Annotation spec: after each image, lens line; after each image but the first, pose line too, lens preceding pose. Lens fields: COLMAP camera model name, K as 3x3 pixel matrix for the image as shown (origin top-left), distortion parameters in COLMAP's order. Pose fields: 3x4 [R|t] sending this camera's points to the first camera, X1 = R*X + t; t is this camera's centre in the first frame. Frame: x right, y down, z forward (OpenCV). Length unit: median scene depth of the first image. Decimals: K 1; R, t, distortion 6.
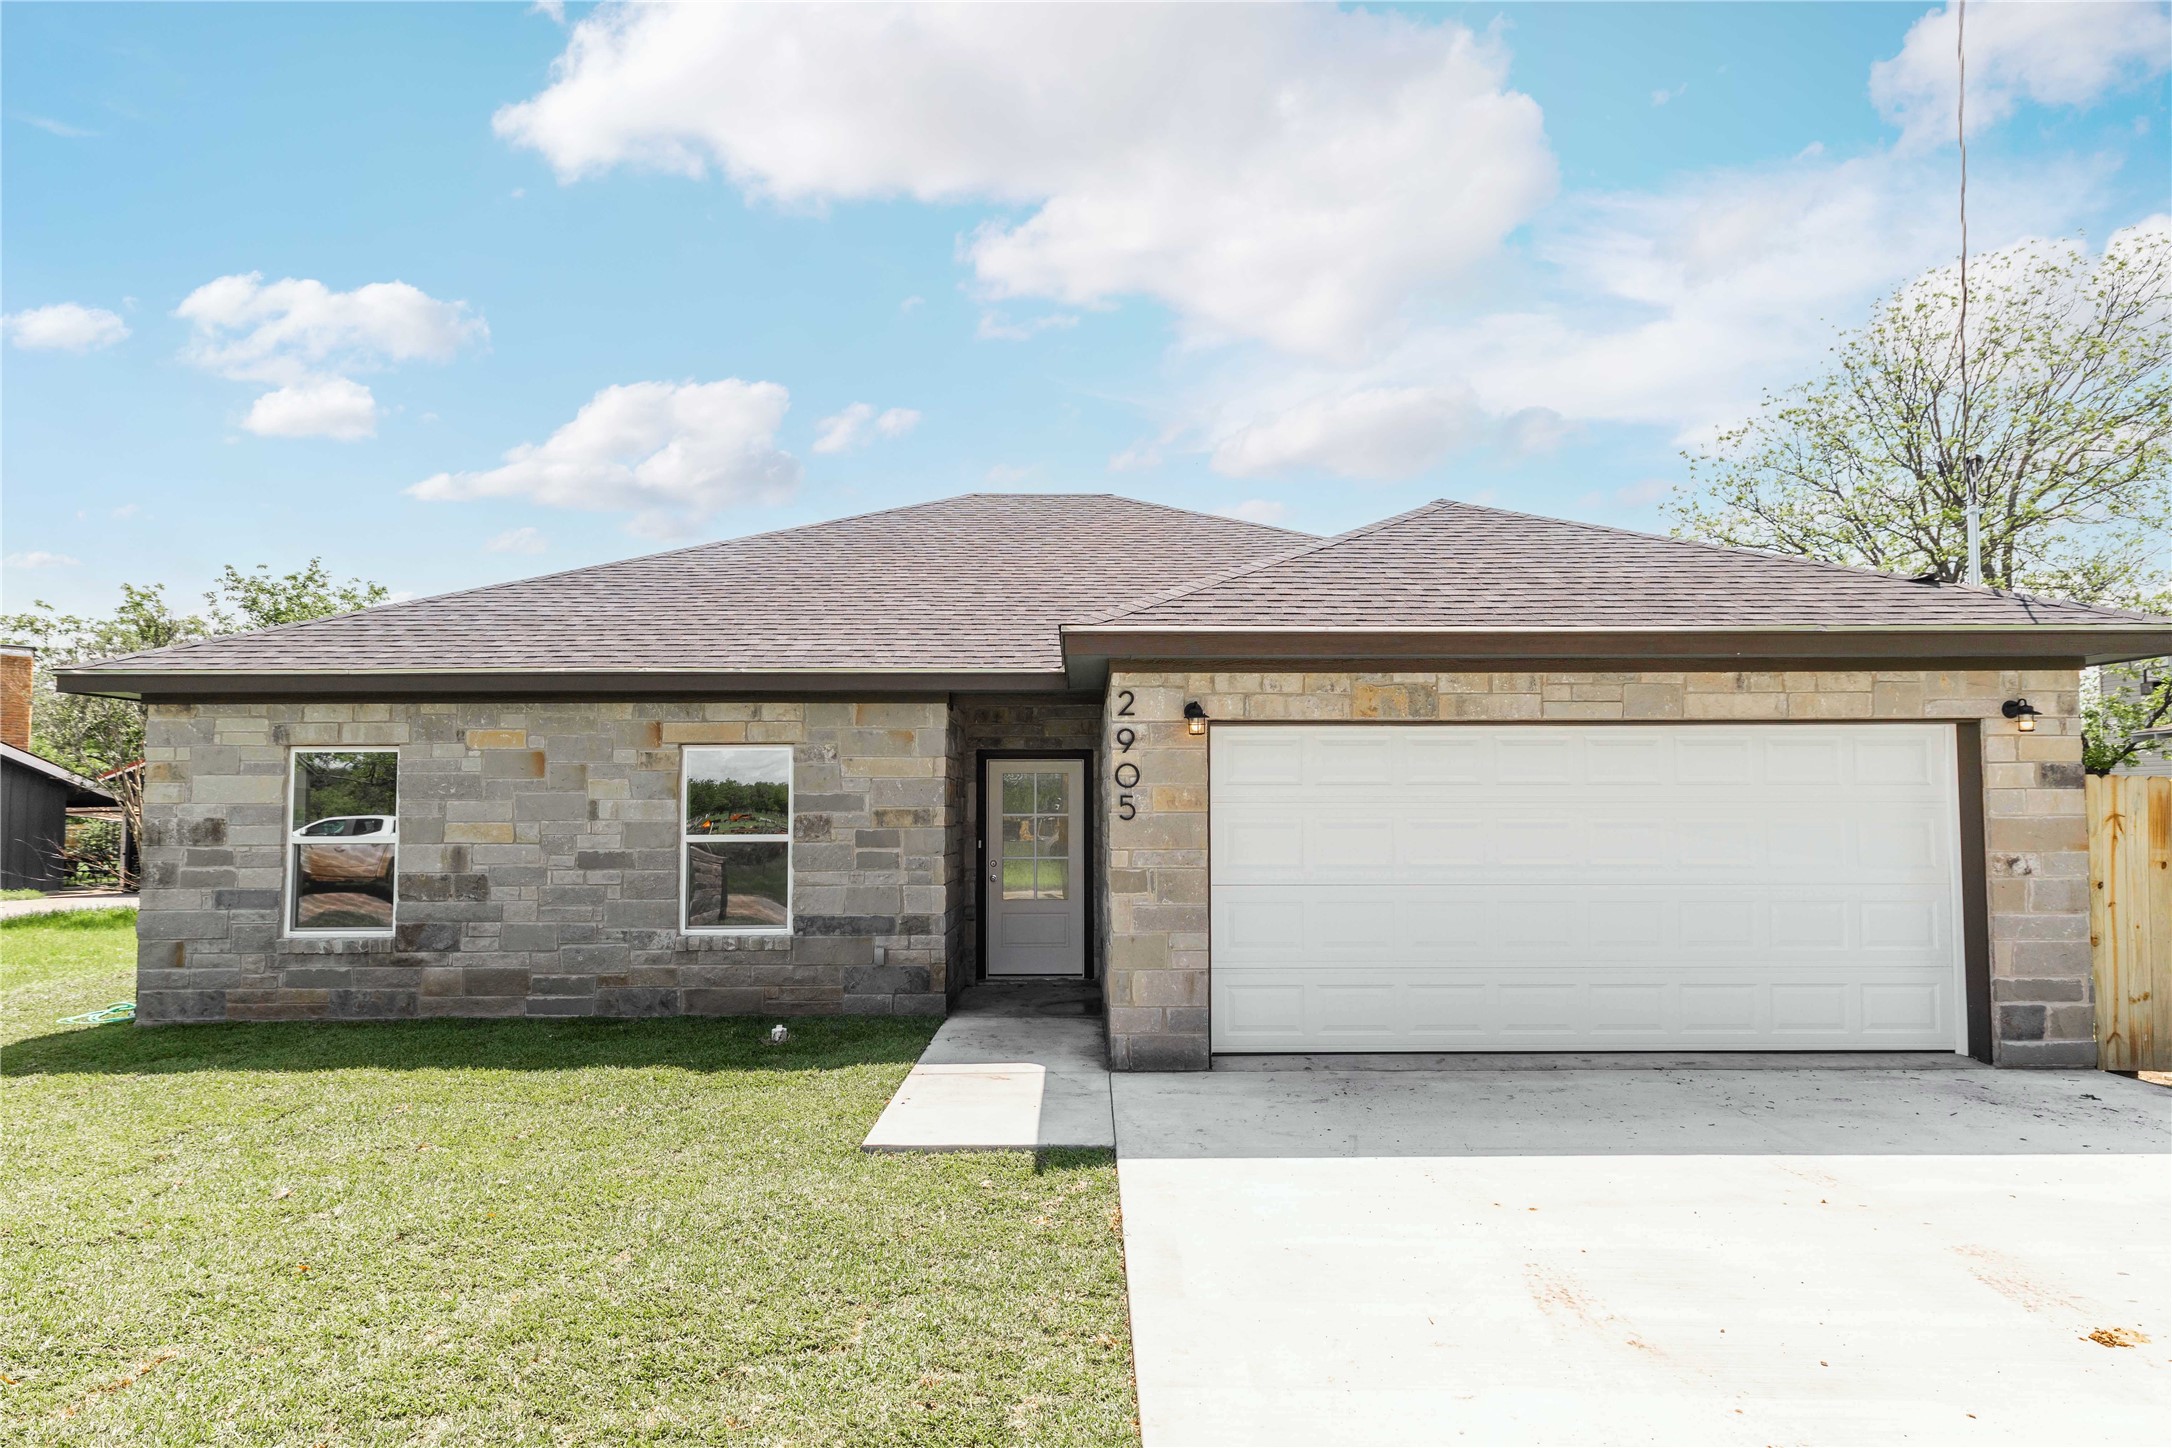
lens RADIAL K [[1124.5, 0, 1082.1], [0, 1124.5, 728.2], [0, 0, 1]] dist [0.002450, 0.000210]
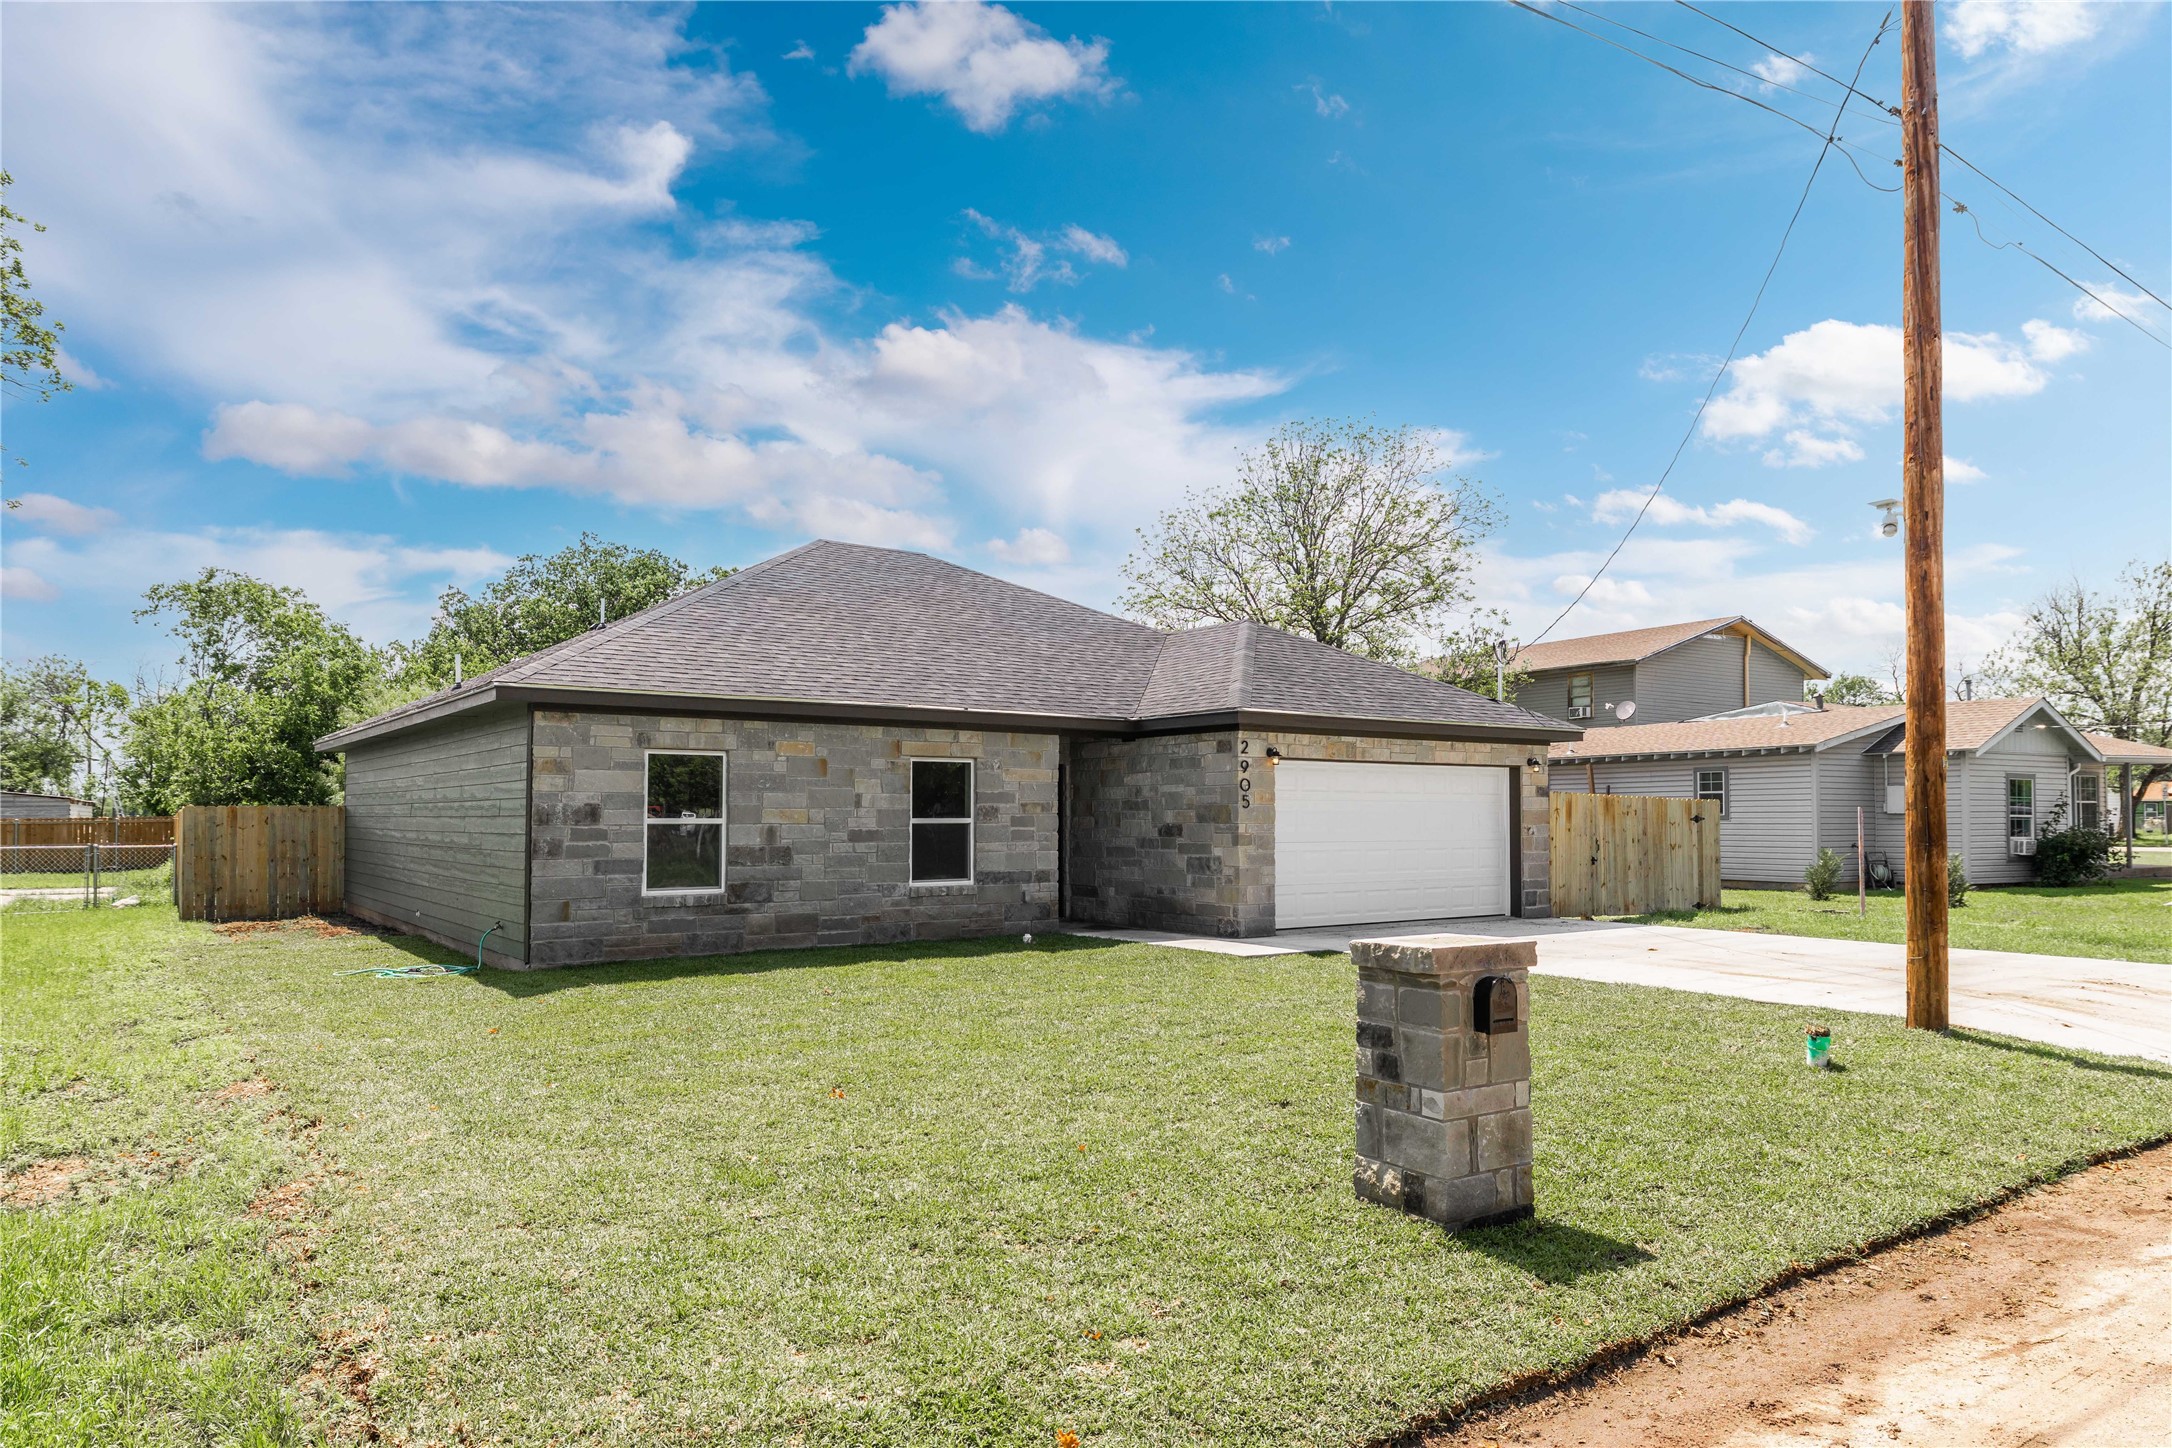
lens RADIAL K [[1316.5, 0, 1086.7], [0, 1316.5, 725.5], [0, 0, 1]] dist [-0.008751, -0.000231]
pose [[0.815272, 0.043668, 0.577430, -1.175275], [-0.045452, 0.998902, -0.011367, -0.016555], [-0.577292, -0.016978, 0.816361, -0.531651]]
